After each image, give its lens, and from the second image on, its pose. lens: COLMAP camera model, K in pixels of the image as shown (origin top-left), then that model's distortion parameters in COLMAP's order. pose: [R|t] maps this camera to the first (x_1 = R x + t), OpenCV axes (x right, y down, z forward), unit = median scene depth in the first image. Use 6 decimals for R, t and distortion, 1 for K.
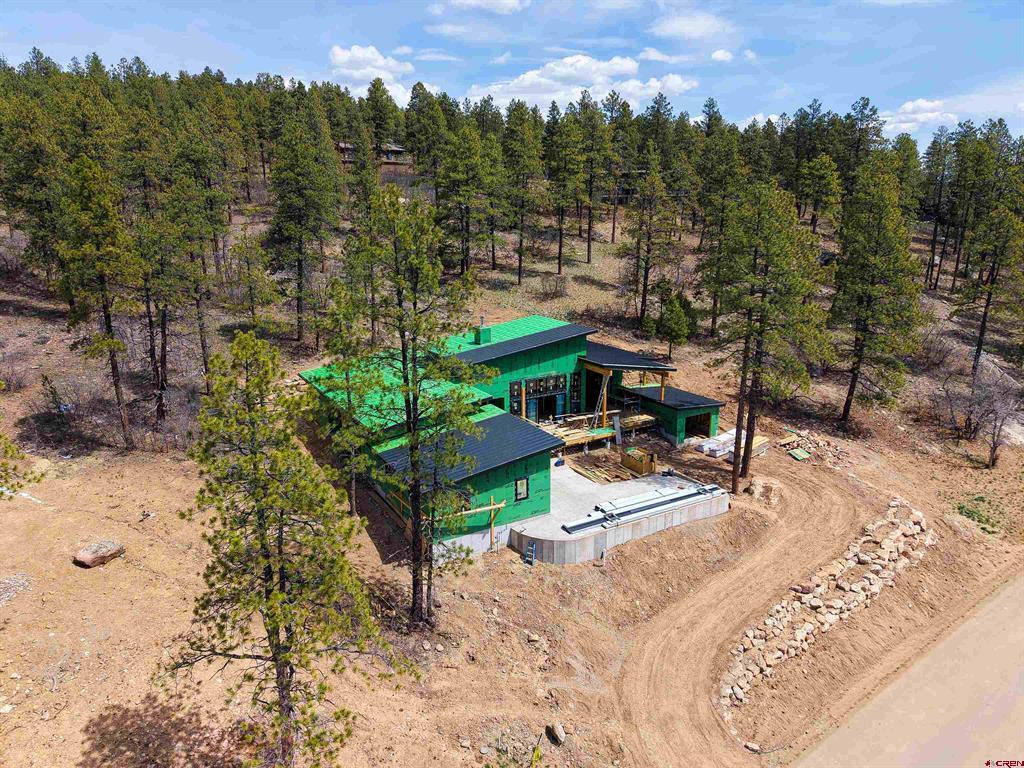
lens RADIAL K [[696.8, 0, 512.0], [0, 696.8, 384.0], [0, 0, 1]] dist [0.000048, -0.003175]
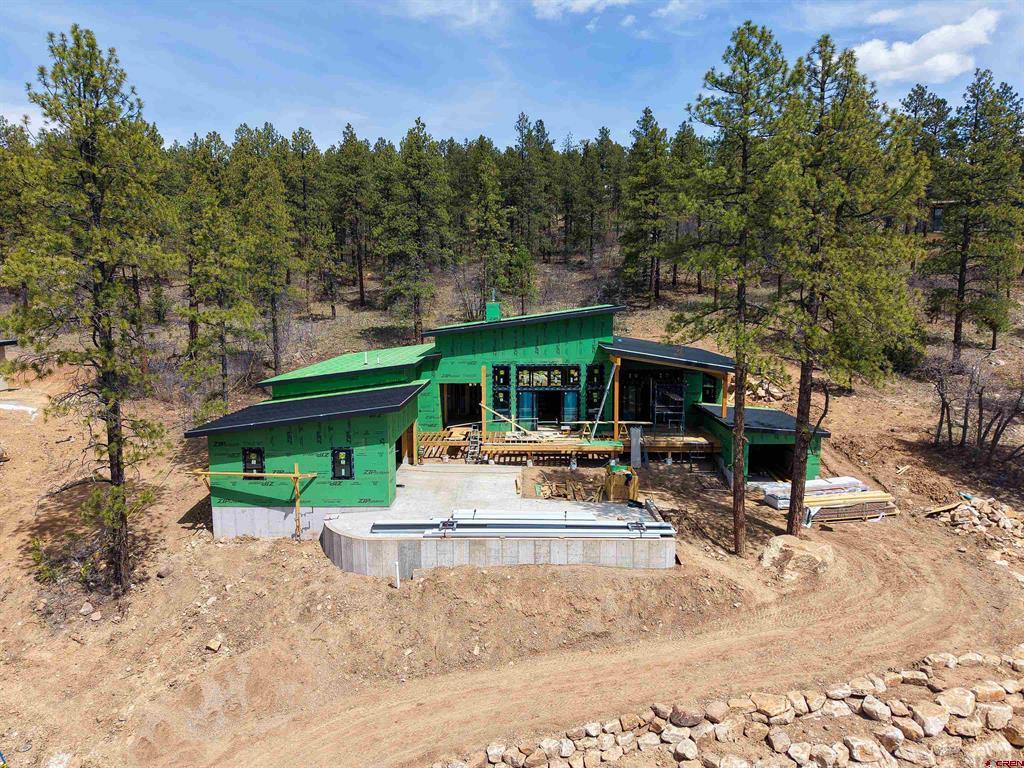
lens RADIAL K [[696.8, 0, 512.0], [0, 696.8, 384.0], [0, 0, 1]] dist [0.000048, -0.003175]
pose [[0.850653, 0.068104, -0.521297, 0.470240], [-0.130611, 0.987863, -0.084072, 0.090282], [0.509244, 0.139603, 0.849224, 0.380874]]
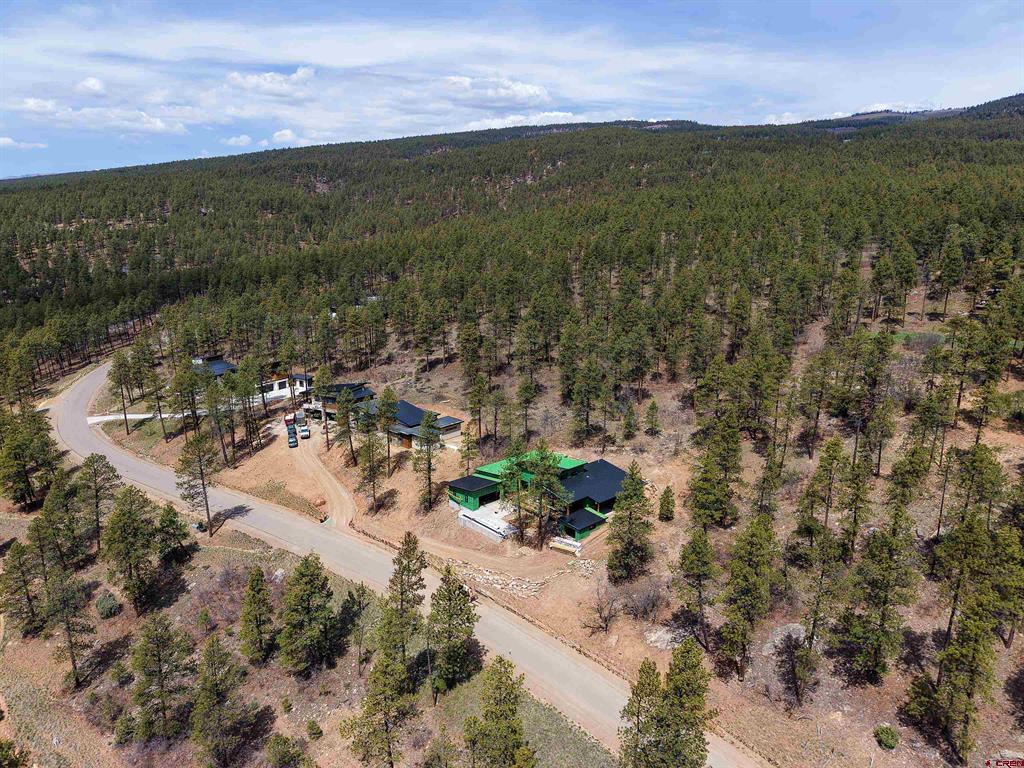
lens RADIAL K [[696.8, 0, 512.0], [0, 696.8, 384.0], [0, 0, 1]] dist [0.000048, -0.003175]
pose [[0.194692, 0.245446, -0.949658, 2.704363], [-0.250889, 0.948439, 0.193696, -0.941776], [0.948235, 0.200548, 0.246233, 0.213236]]
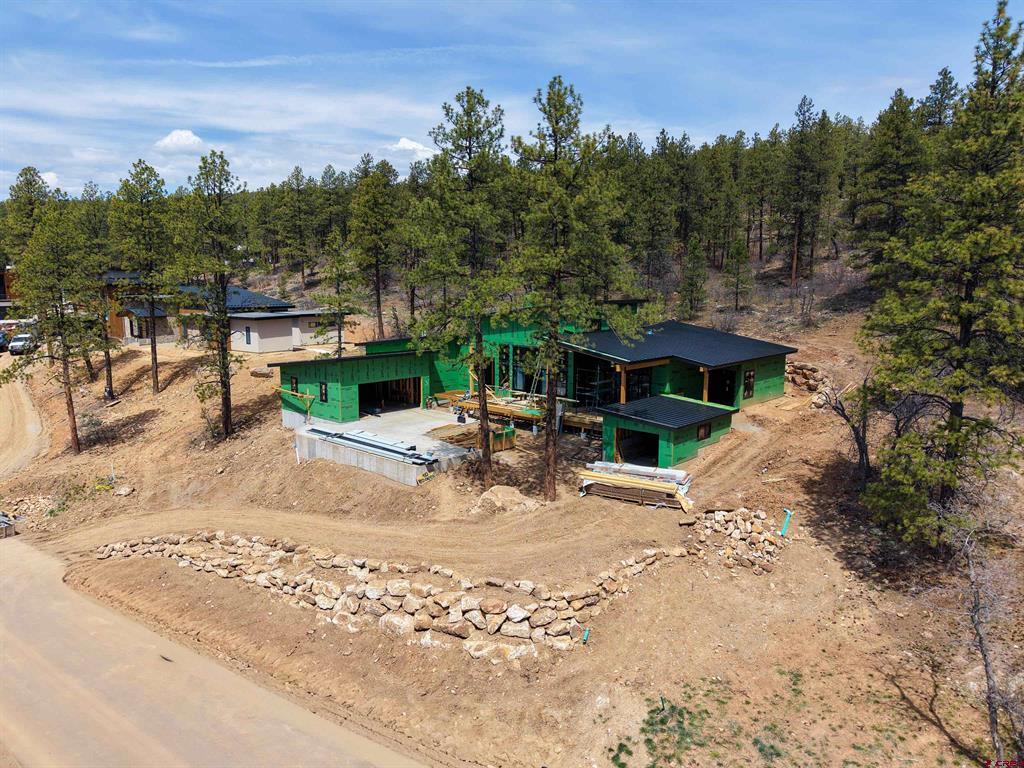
lens RADIAL K [[696.8, 0, 512.0], [0, 696.8, 384.0], [0, 0, 1]] dist [0.000048, -0.003175]
pose [[0.292074, 0.148253, -0.944835, 1.076569], [-0.243828, 0.966810, 0.076328, -0.031173], [0.924792, 0.208084, 0.318529, 0.774716]]
